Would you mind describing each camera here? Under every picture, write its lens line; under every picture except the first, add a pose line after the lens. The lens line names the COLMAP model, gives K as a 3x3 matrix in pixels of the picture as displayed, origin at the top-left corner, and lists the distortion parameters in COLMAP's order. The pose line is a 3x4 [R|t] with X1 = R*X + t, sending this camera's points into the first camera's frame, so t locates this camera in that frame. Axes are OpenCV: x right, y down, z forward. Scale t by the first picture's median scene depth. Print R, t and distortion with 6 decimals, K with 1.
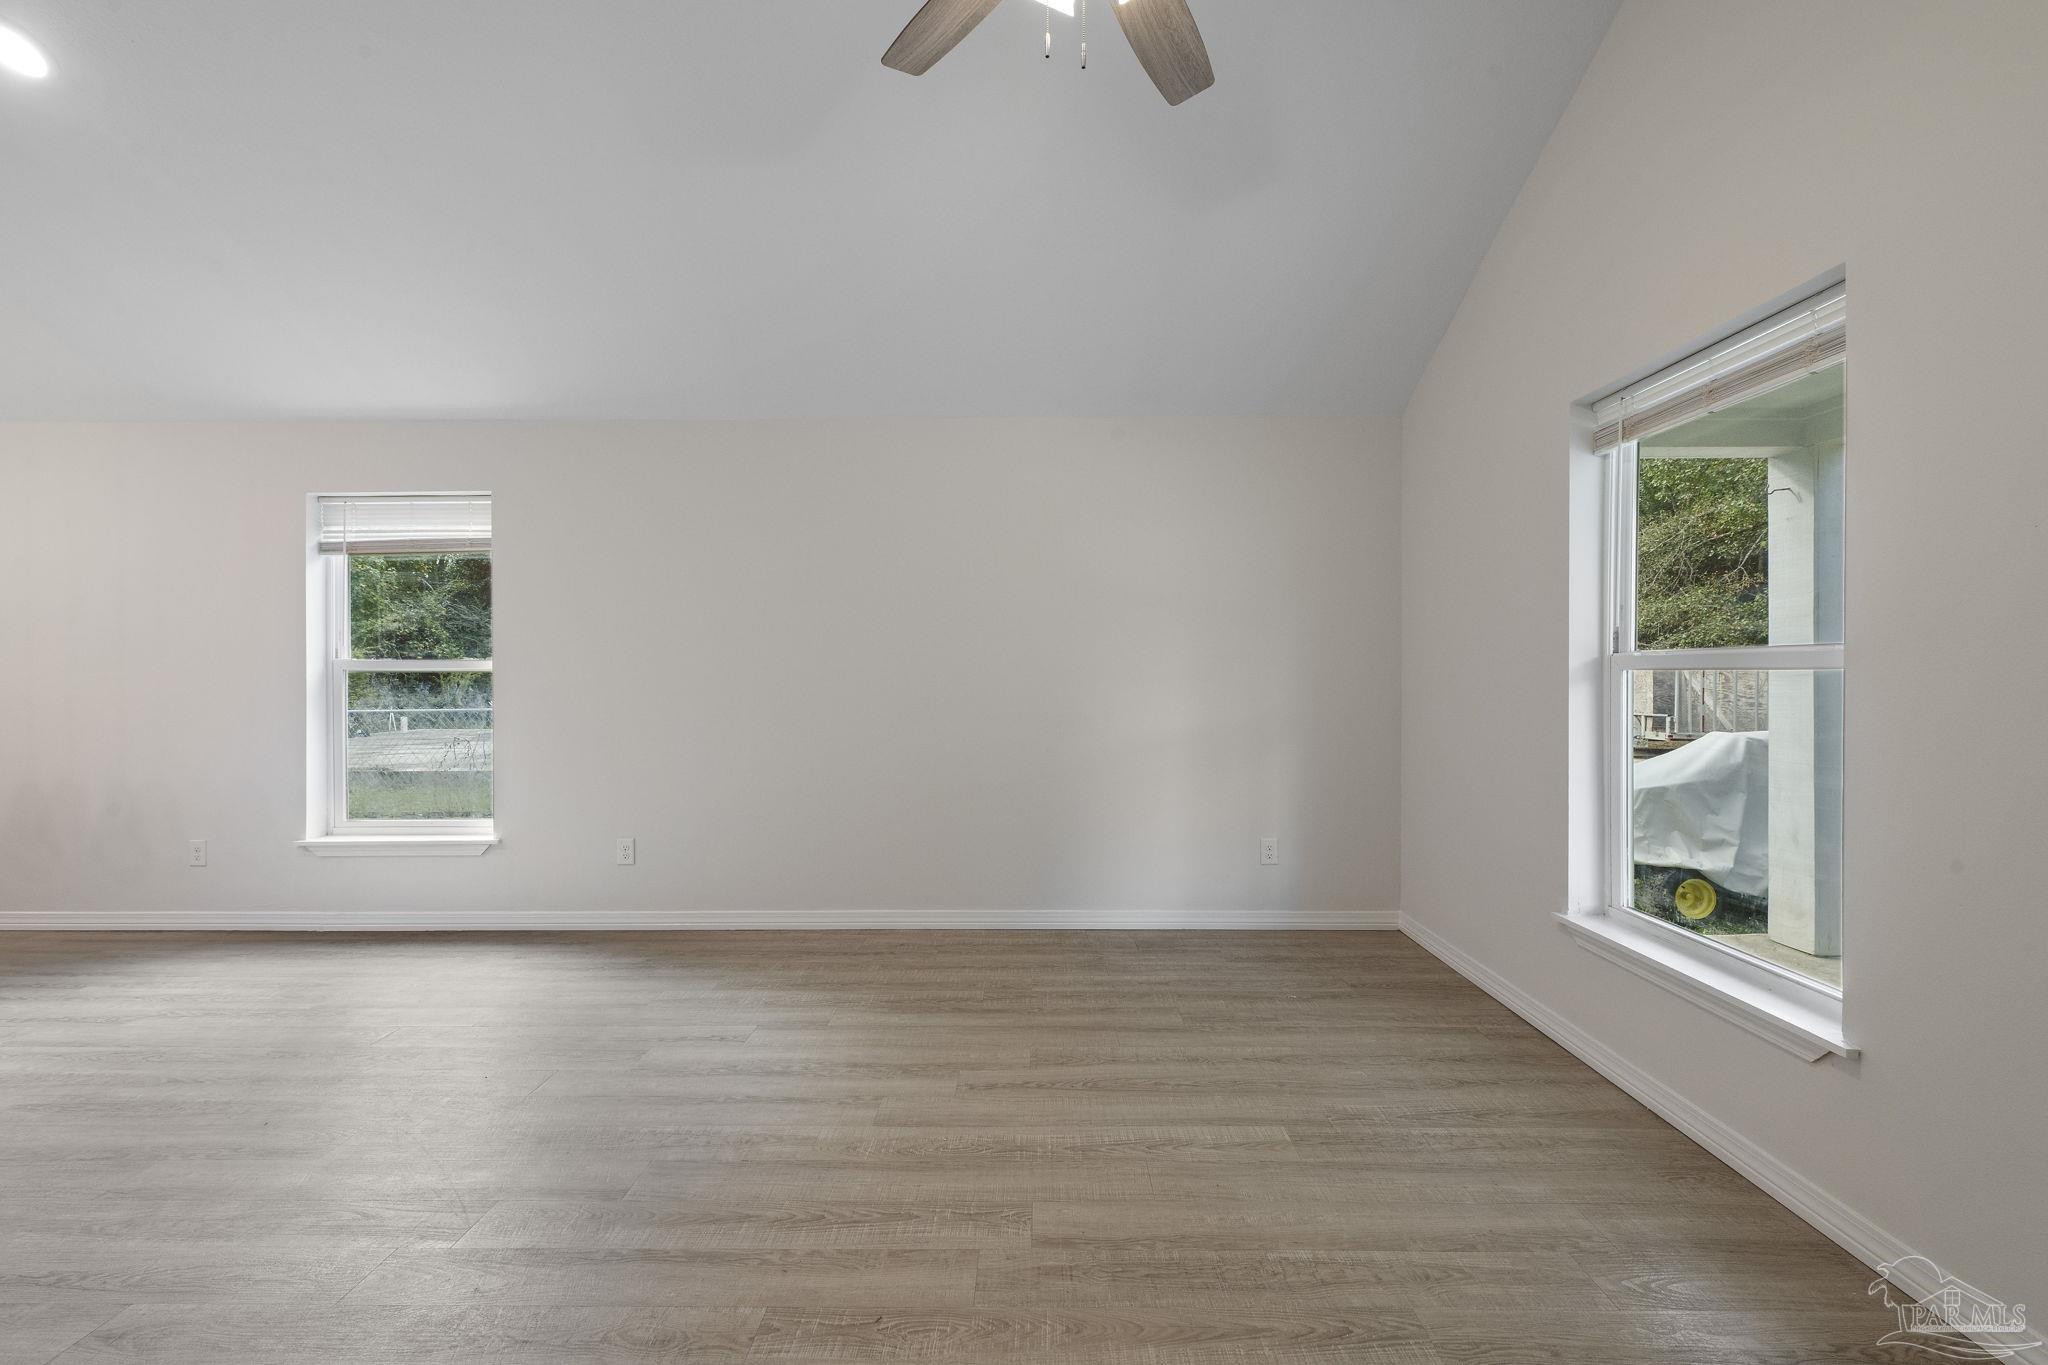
lens RADIAL K [[809.5, 0, 1031.1], [0, 809.5, 679.6], [0, 0, 1]] dist [0.001141, -0.000397]
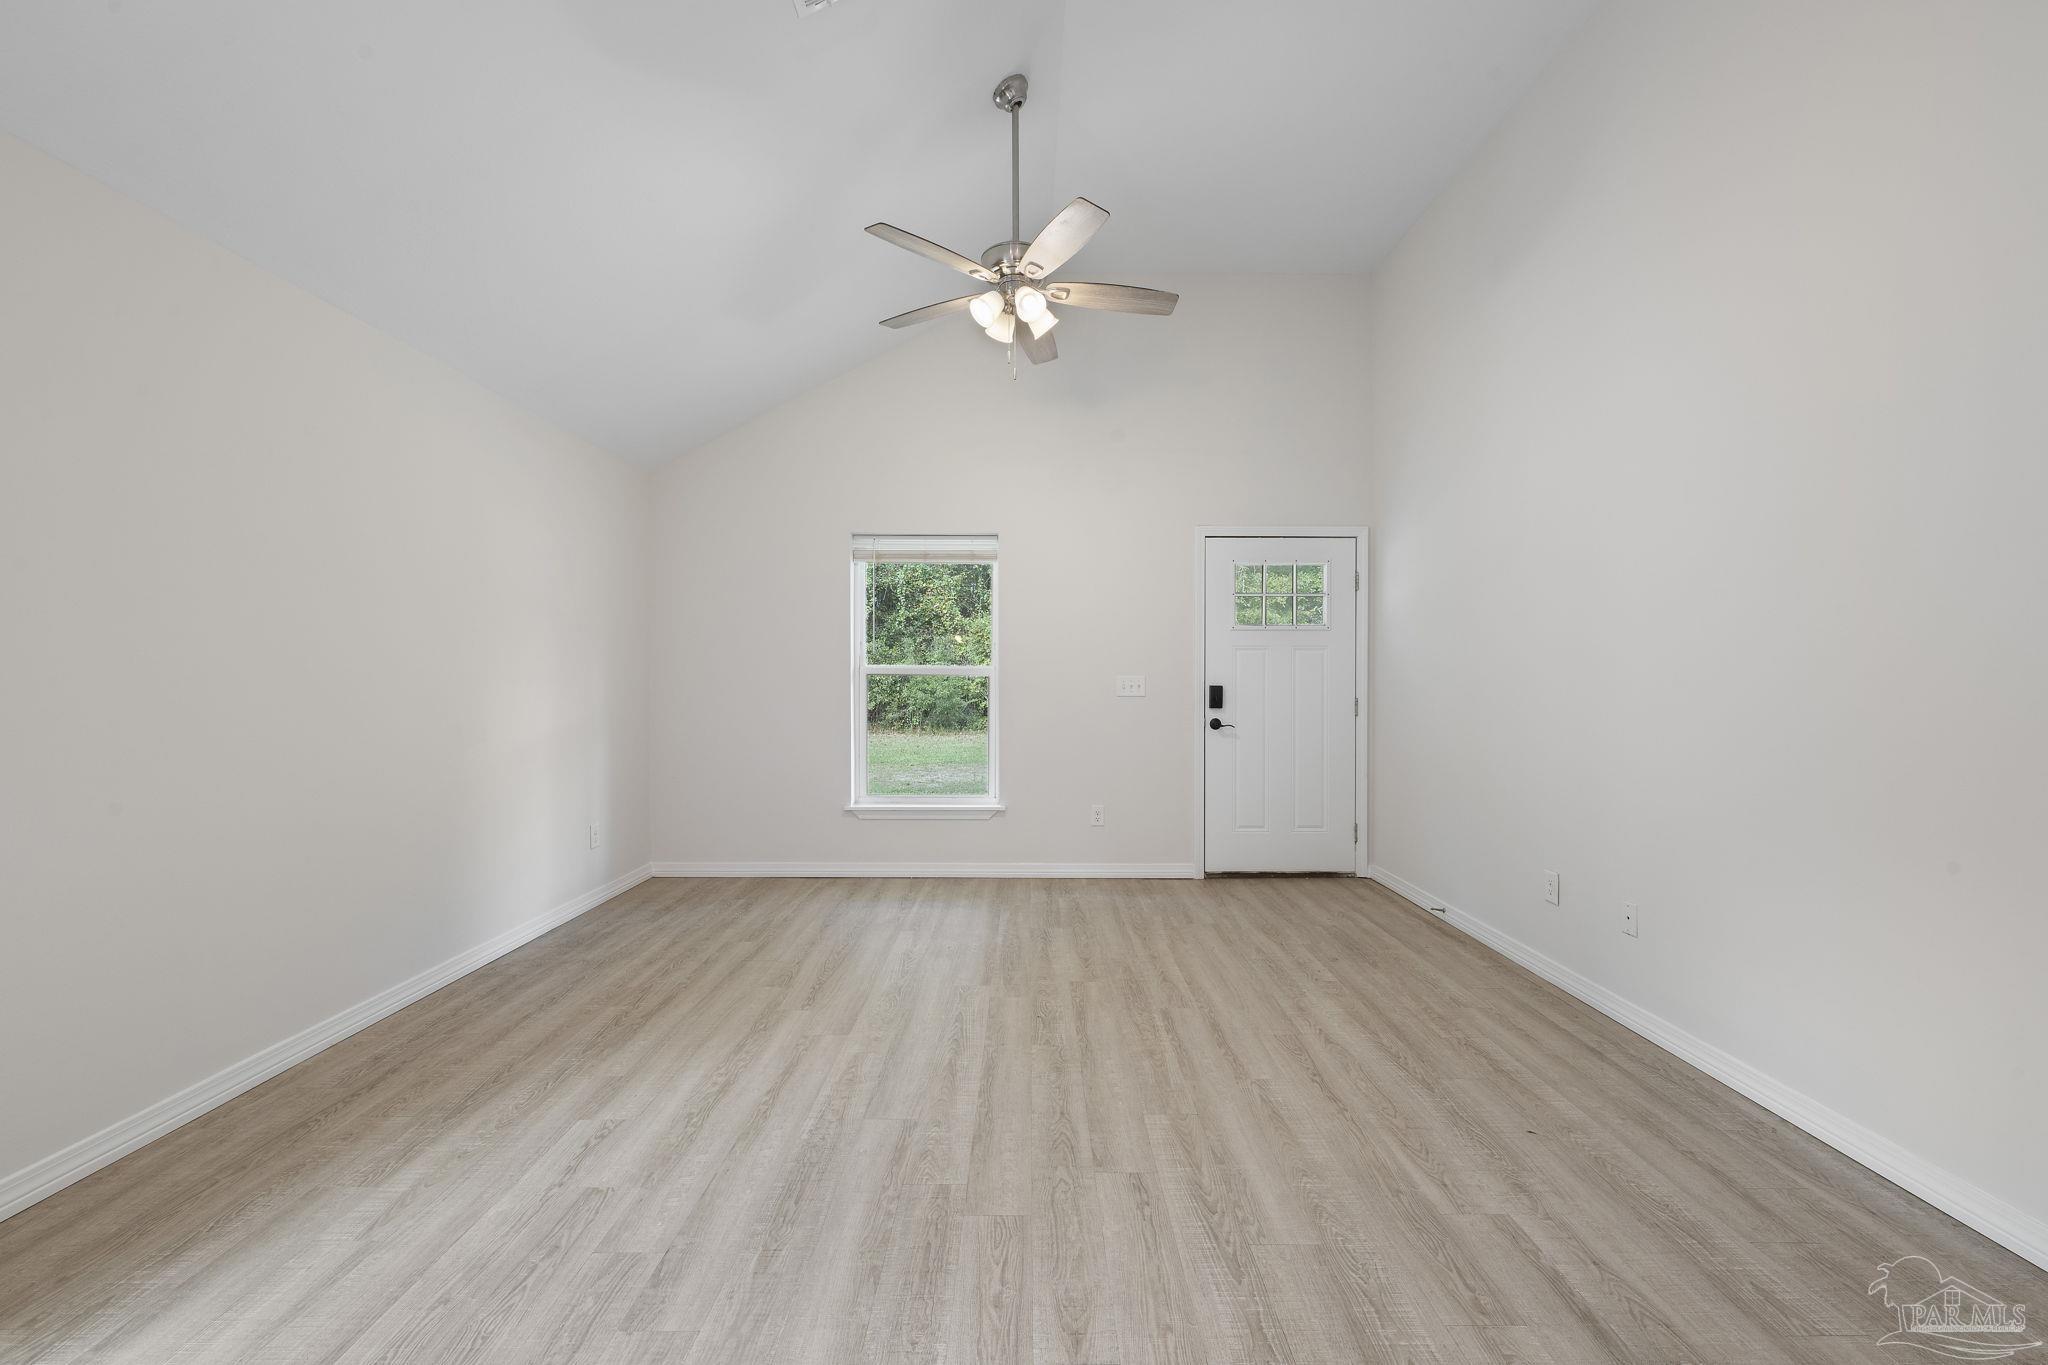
lens RADIAL K [[809.5, 0, 1033.3], [0, 809.5, 694.3], [0, 0, 1]] dist [0.001141, -0.000397]
pose [[-0.017746, -0.018477, 0.999672, -1.064635], [0.005071, 0.999815, 0.018570, -0.000498], [-0.999830, 0.005399, -0.017649, 0.536481]]
